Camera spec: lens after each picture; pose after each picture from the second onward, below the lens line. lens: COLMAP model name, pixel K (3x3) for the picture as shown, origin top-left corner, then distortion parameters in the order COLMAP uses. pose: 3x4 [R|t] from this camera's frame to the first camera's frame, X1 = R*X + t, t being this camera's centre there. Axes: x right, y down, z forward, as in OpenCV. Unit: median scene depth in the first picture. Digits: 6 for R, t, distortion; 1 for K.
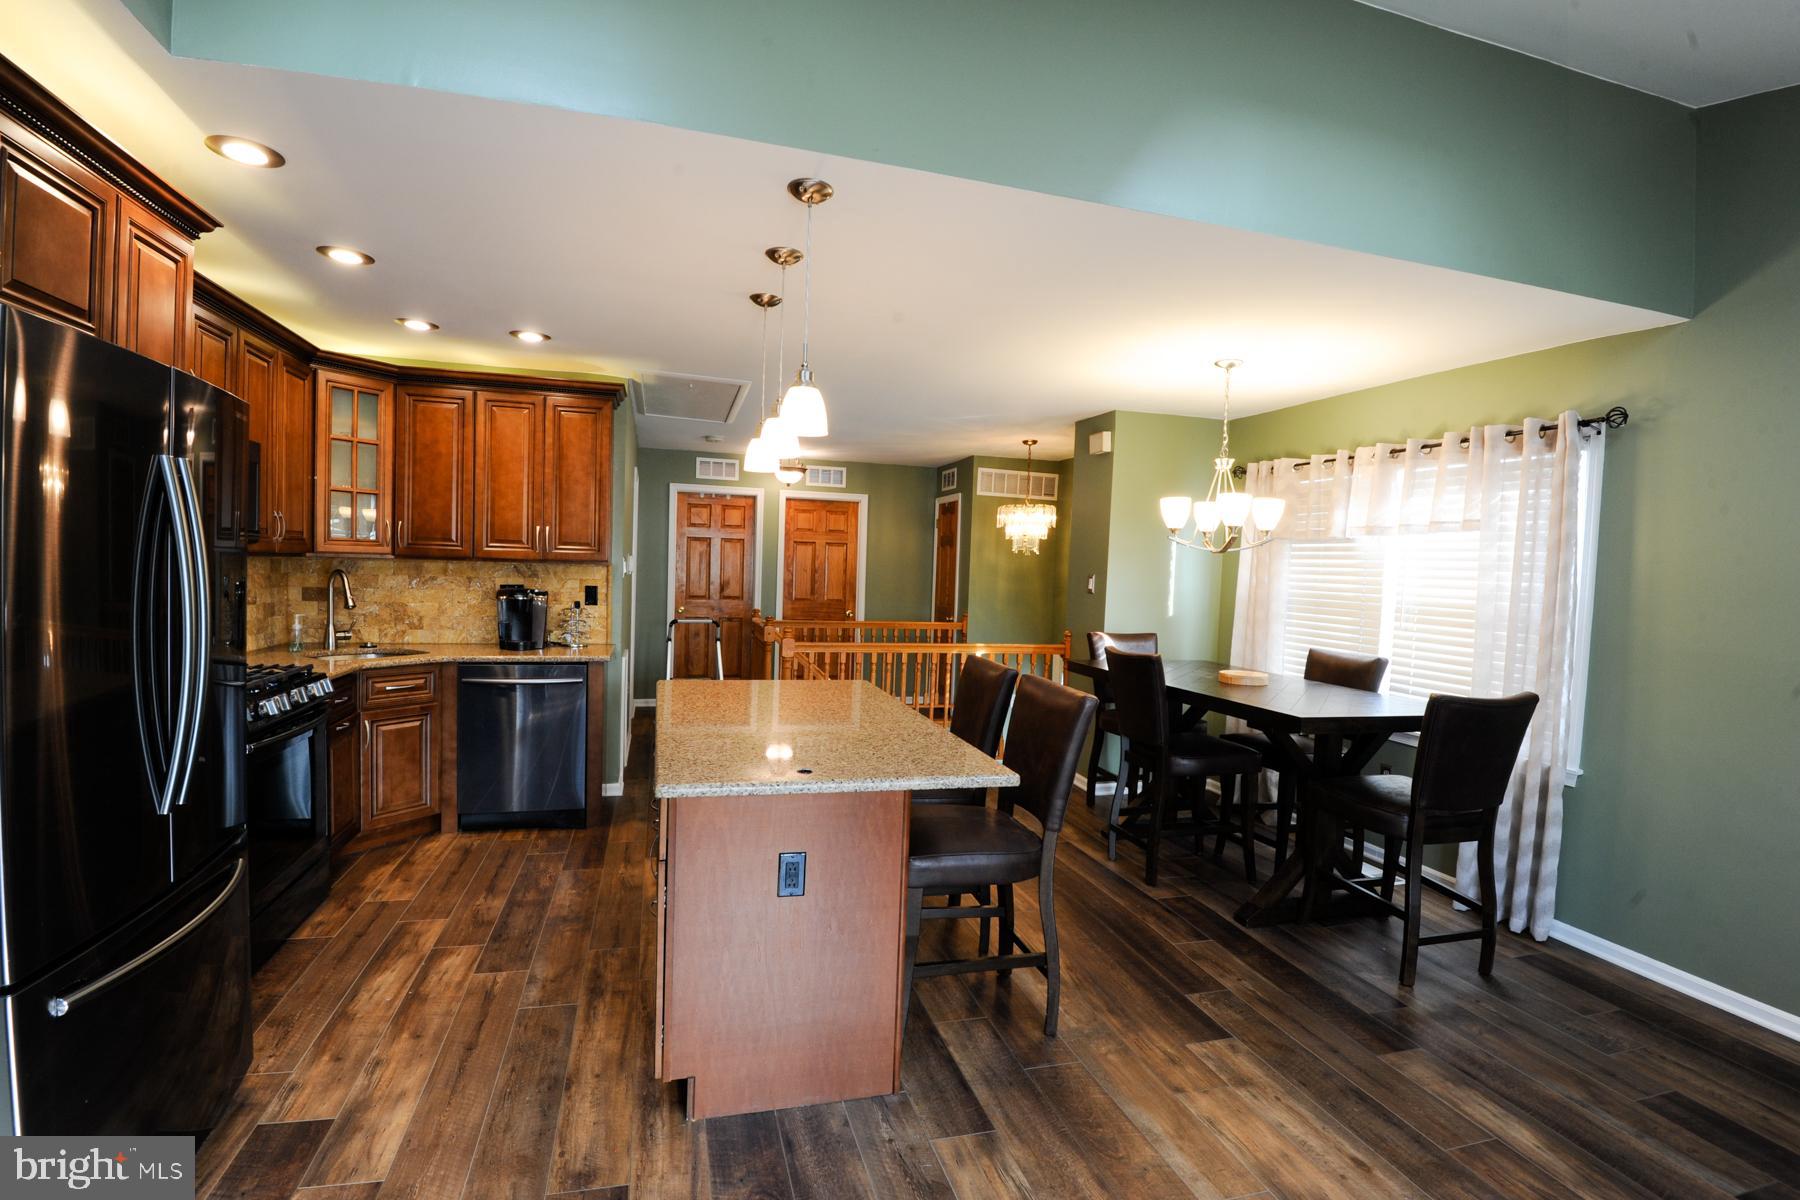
lens RADIAL K [[848.0, 0, 892.6], [0, 848.0, 607.6], [0, 0, 1]] dist [-0.003245, -0.033707]
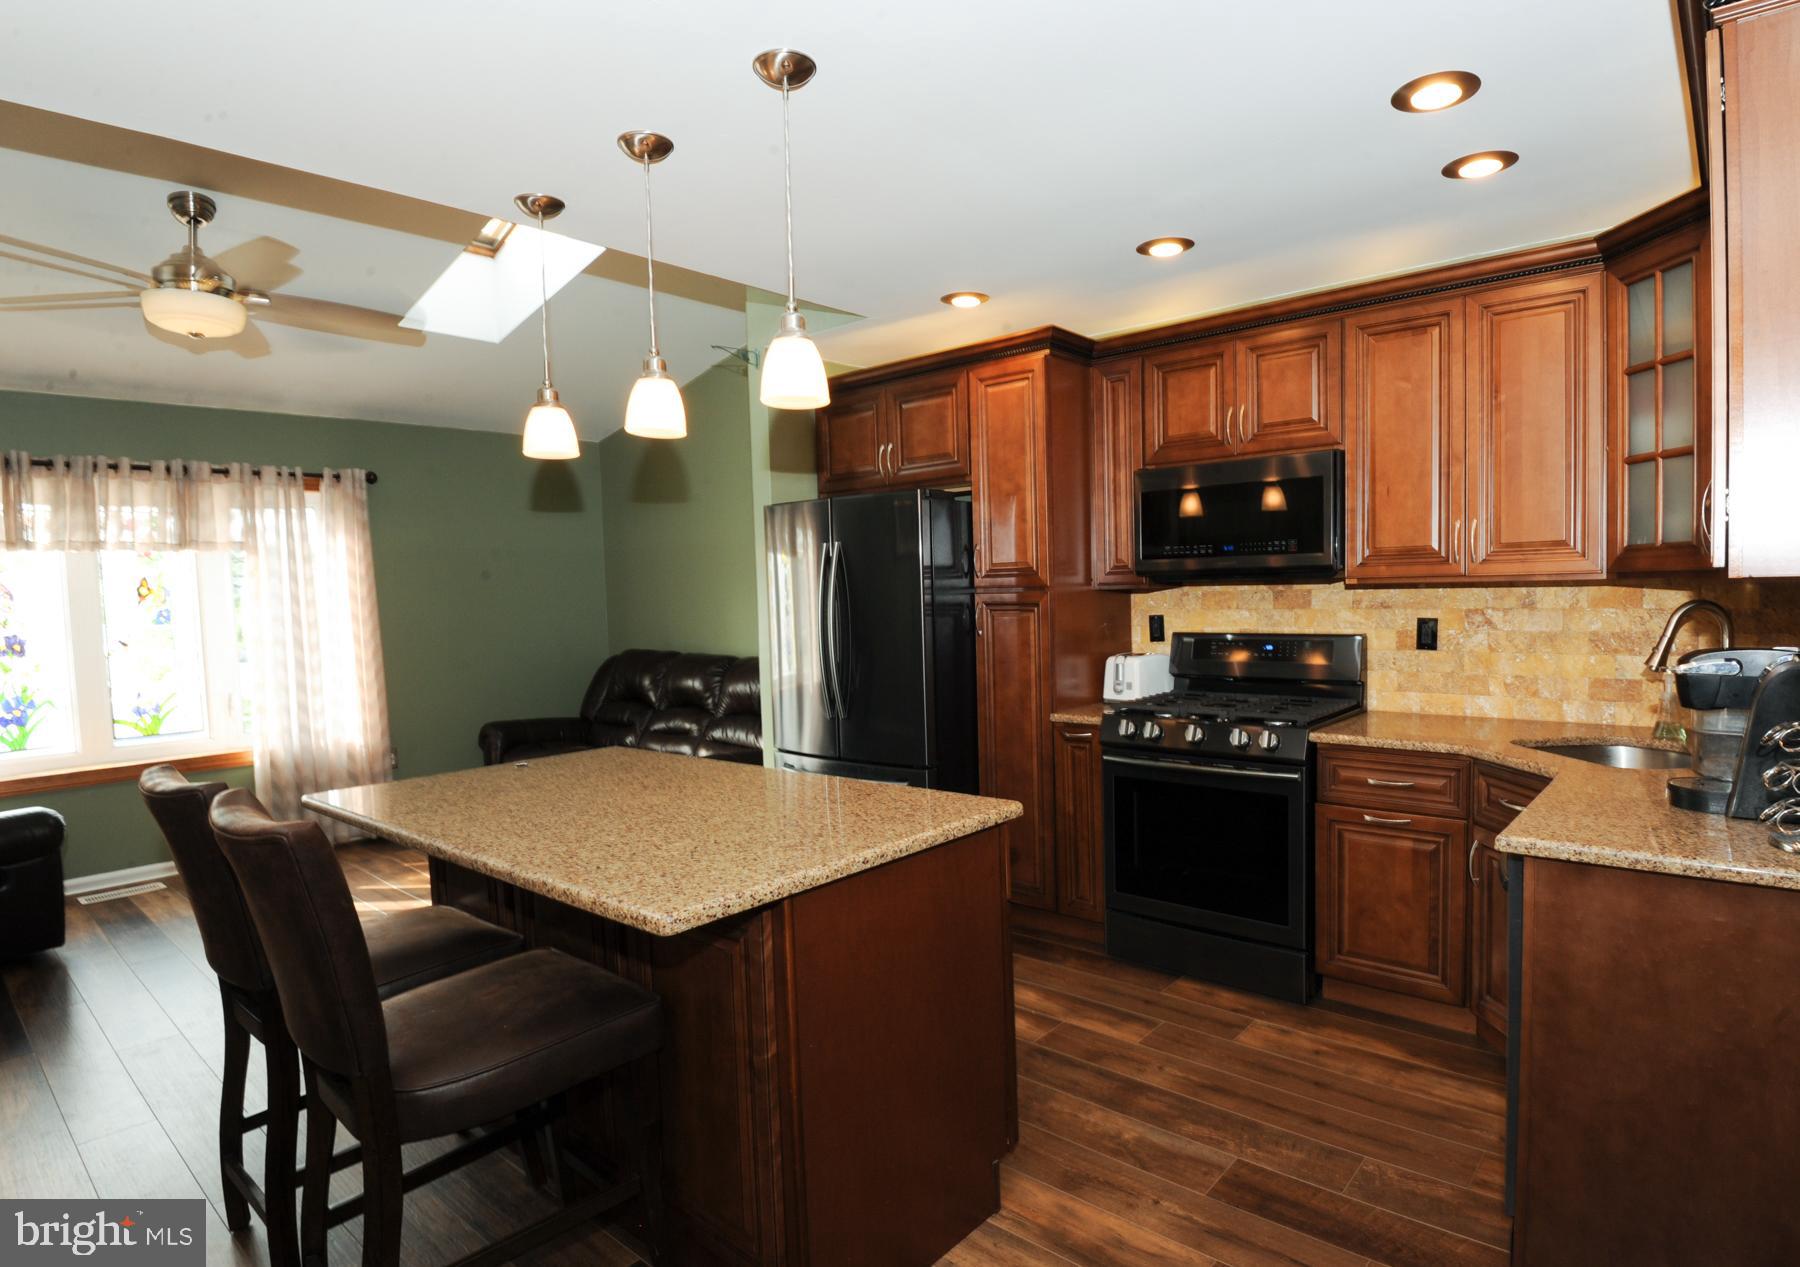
lens RADIAL K [[968.1, 0, 982.8], [0, 968.1, 643.8], [0, 0, 1]] dist [-0.038115, -0.000209]
pose [[-0.813945, 0.021284, -0.580552, 0.081703], [-0.029075, 0.996584, 0.077301, -0.054353], [0.580214, 0.079798, -0.810545, 1.305785]]
